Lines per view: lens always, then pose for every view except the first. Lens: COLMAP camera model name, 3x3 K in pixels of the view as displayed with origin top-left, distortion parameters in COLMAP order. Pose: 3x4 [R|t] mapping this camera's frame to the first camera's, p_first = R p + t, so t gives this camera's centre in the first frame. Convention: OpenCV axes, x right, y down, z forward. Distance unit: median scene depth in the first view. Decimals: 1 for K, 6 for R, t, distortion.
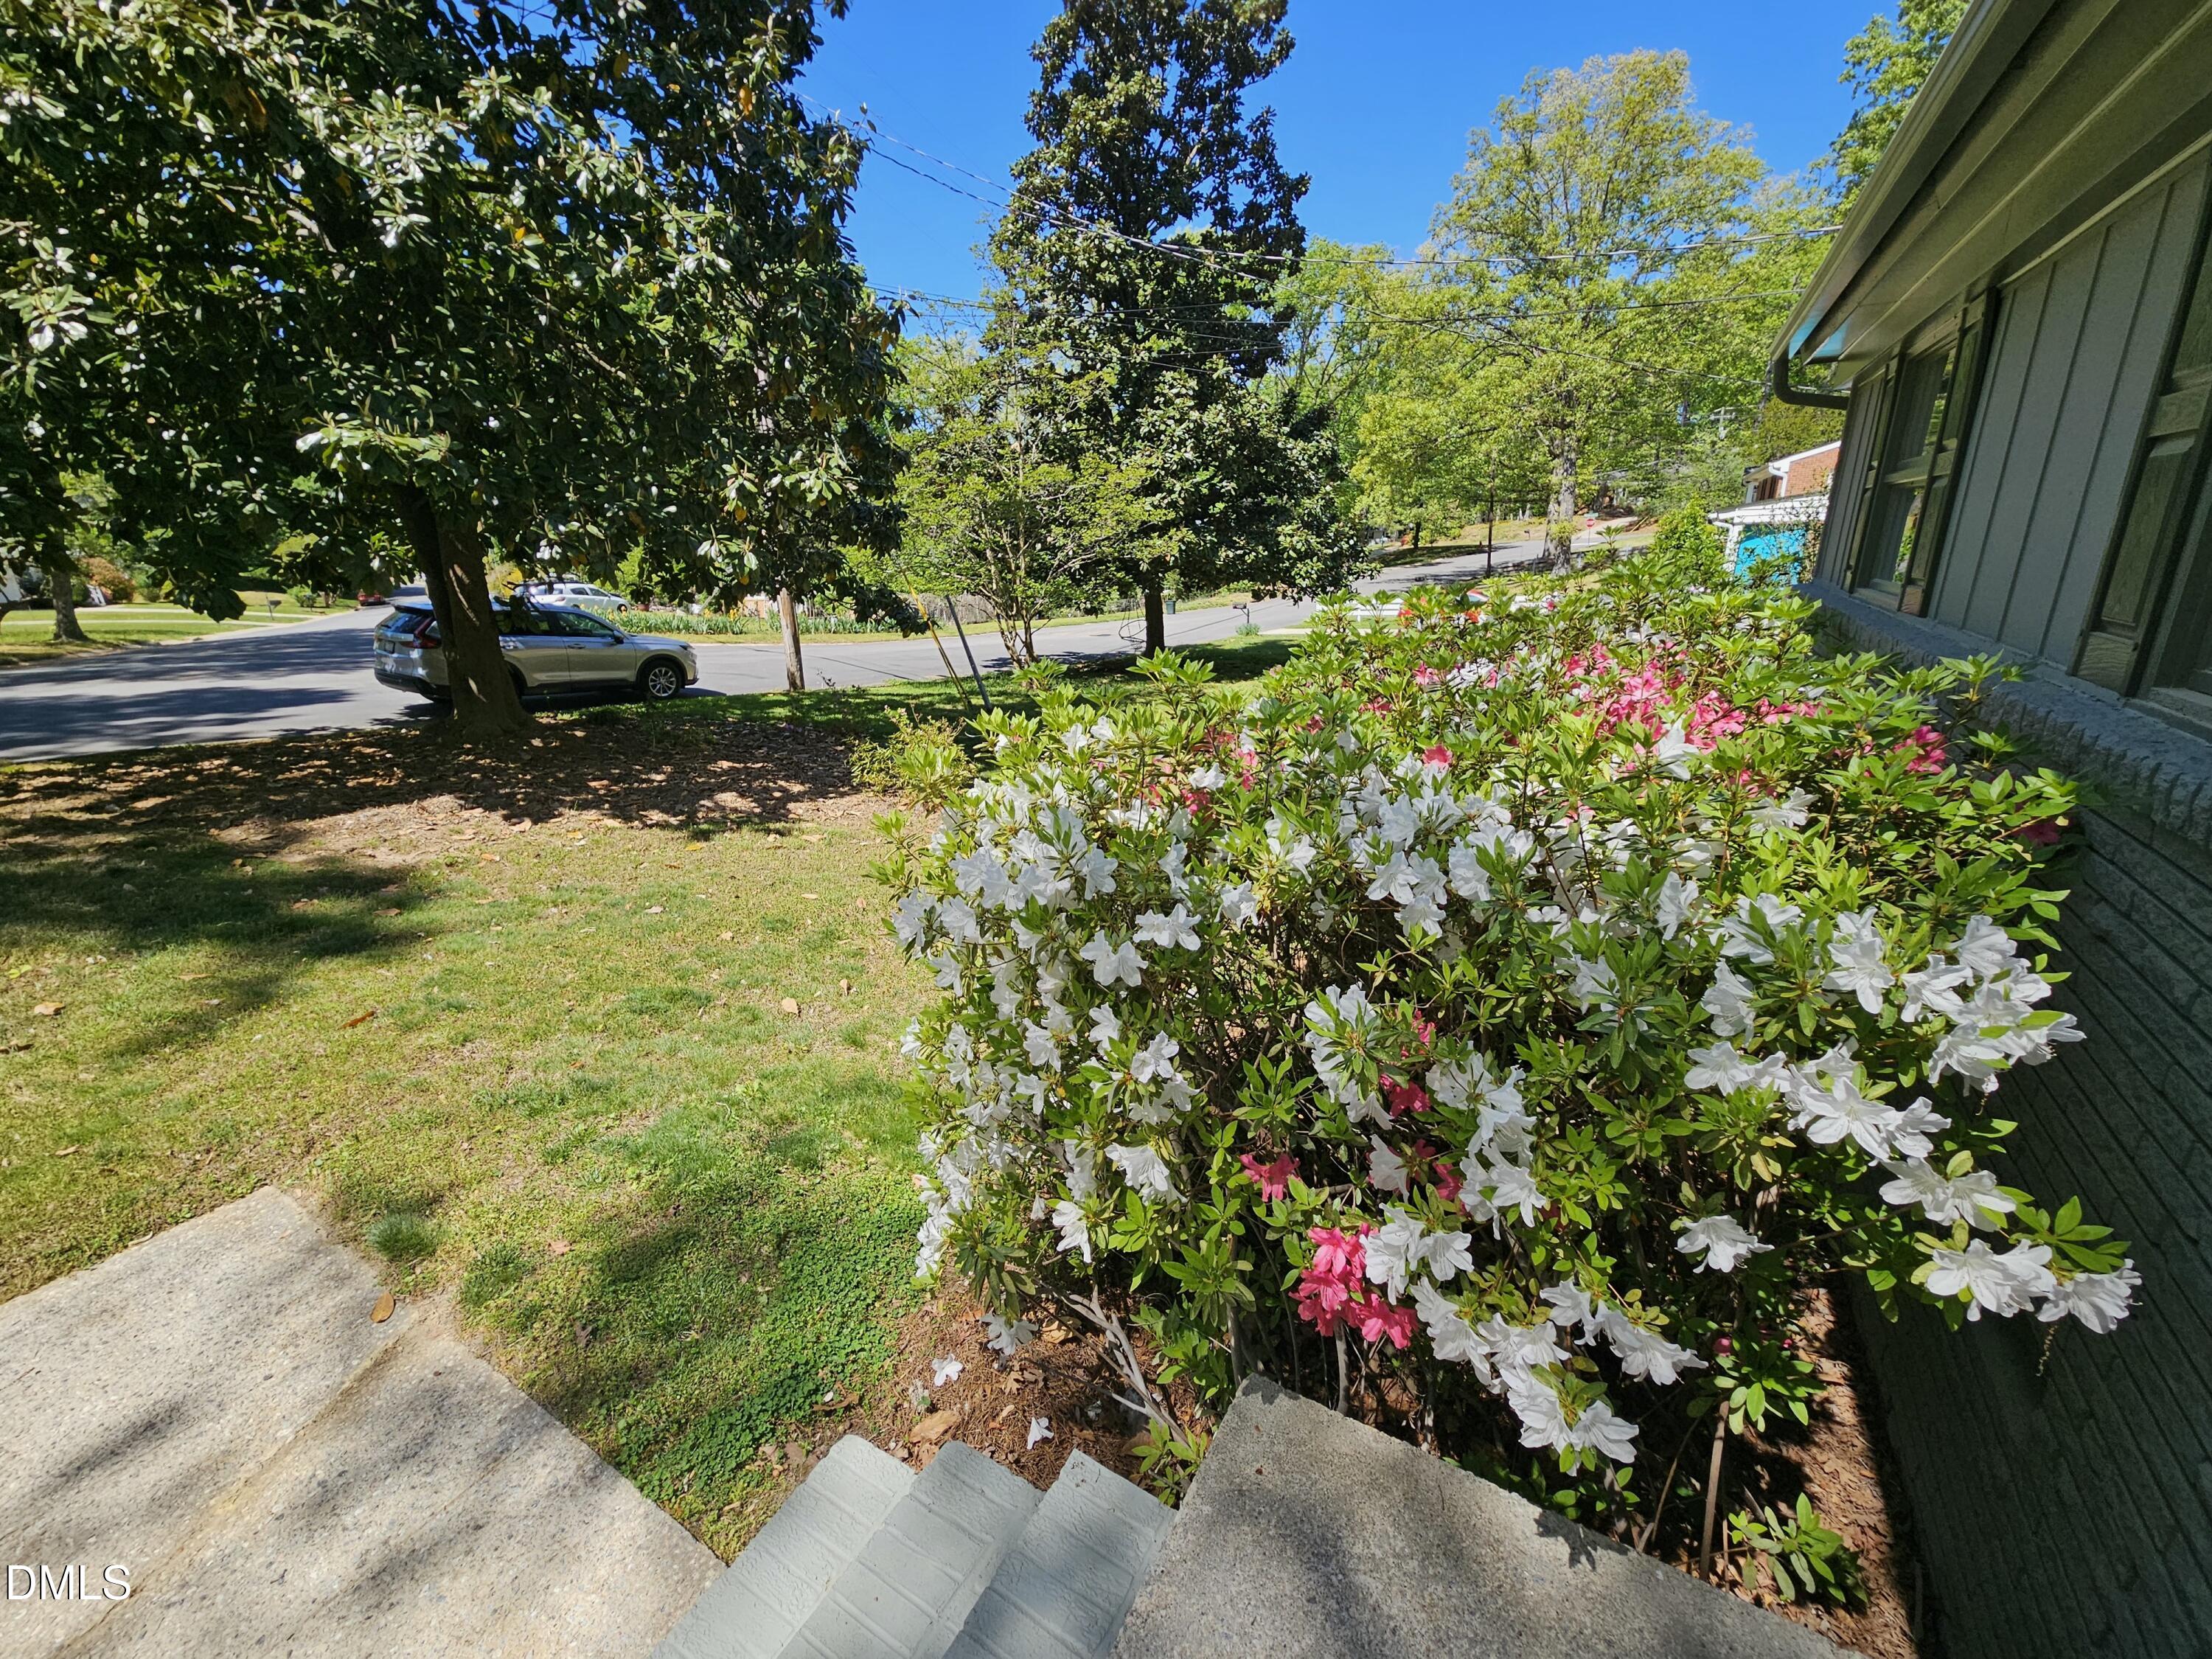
lens RADIAL K [[913.0, 0, 1102.2], [0, 913.0, 825.0], [0, 0, 1]] dist [0.006397, -0.000457]
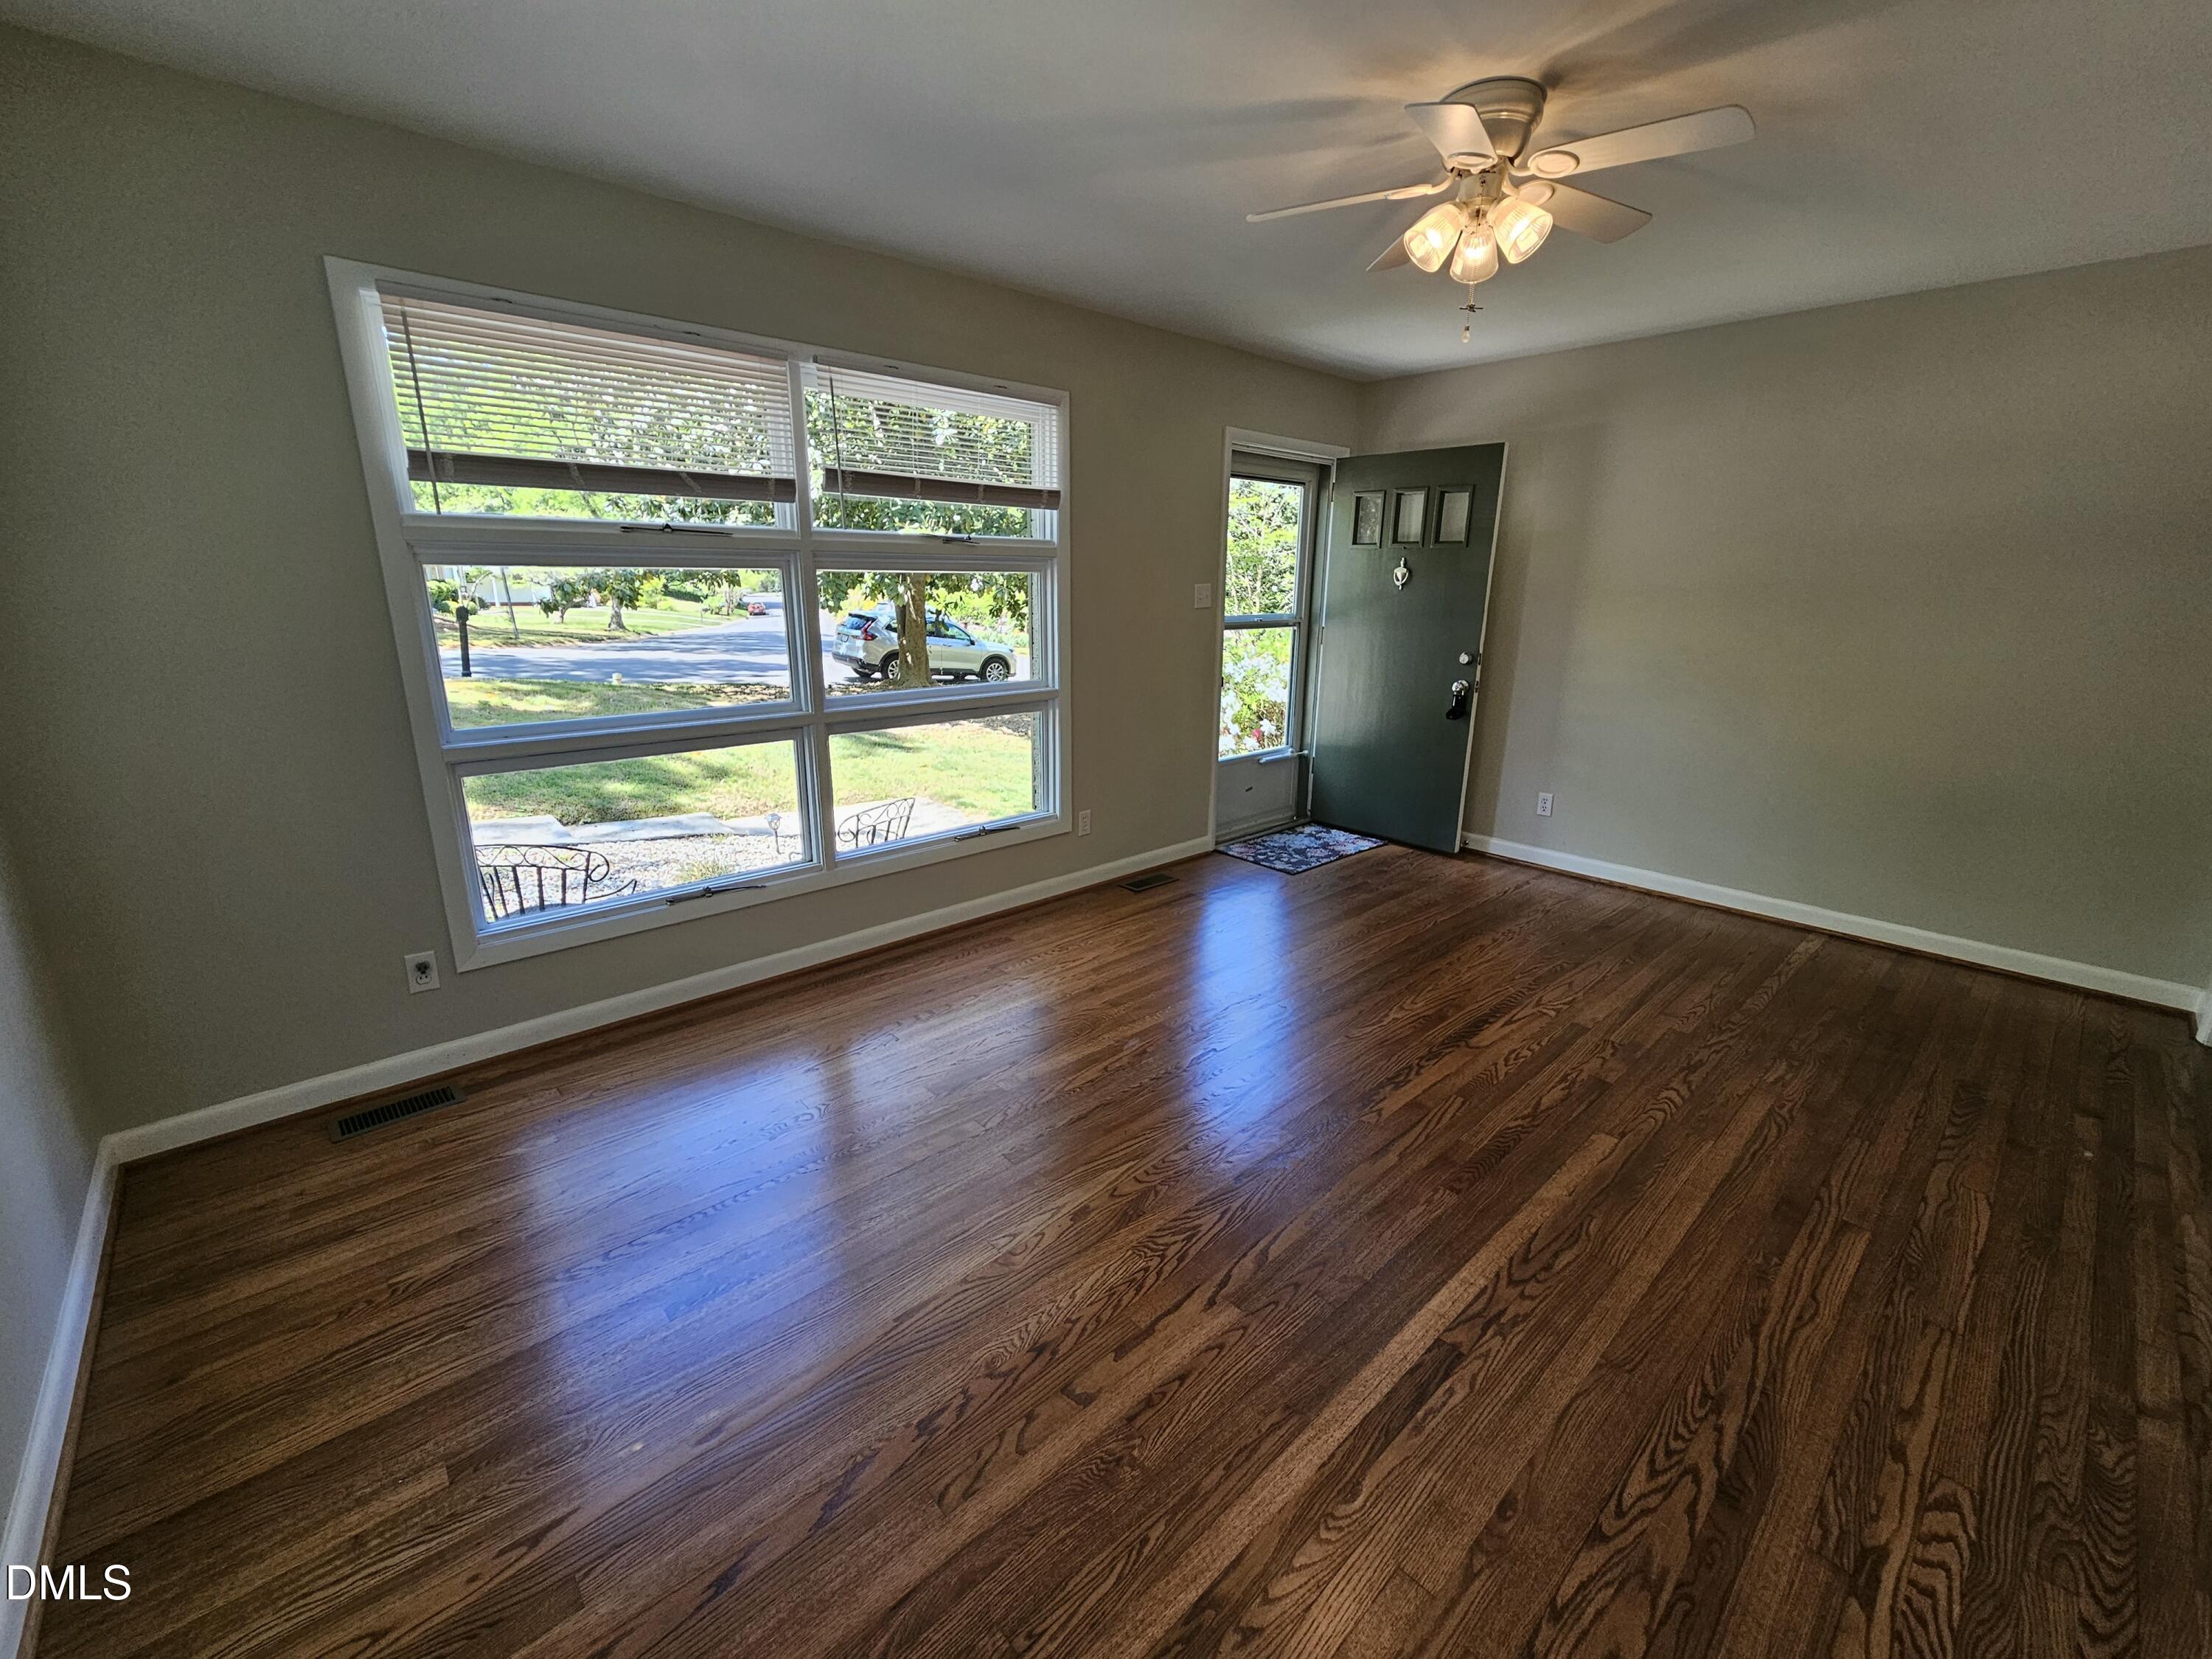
lens RADIAL K [[913.0, 0, 1101.0], [0, 913.0, 825.8], [0, 0, 1]] dist [0.006397, -0.000457]
pose [[0.958567, 0.100427, -0.266579, 0.098504], [-0.110880, 0.993534, -0.024413, 0.123777], [0.262403, 0.052959, 0.963504, -0.405381]]
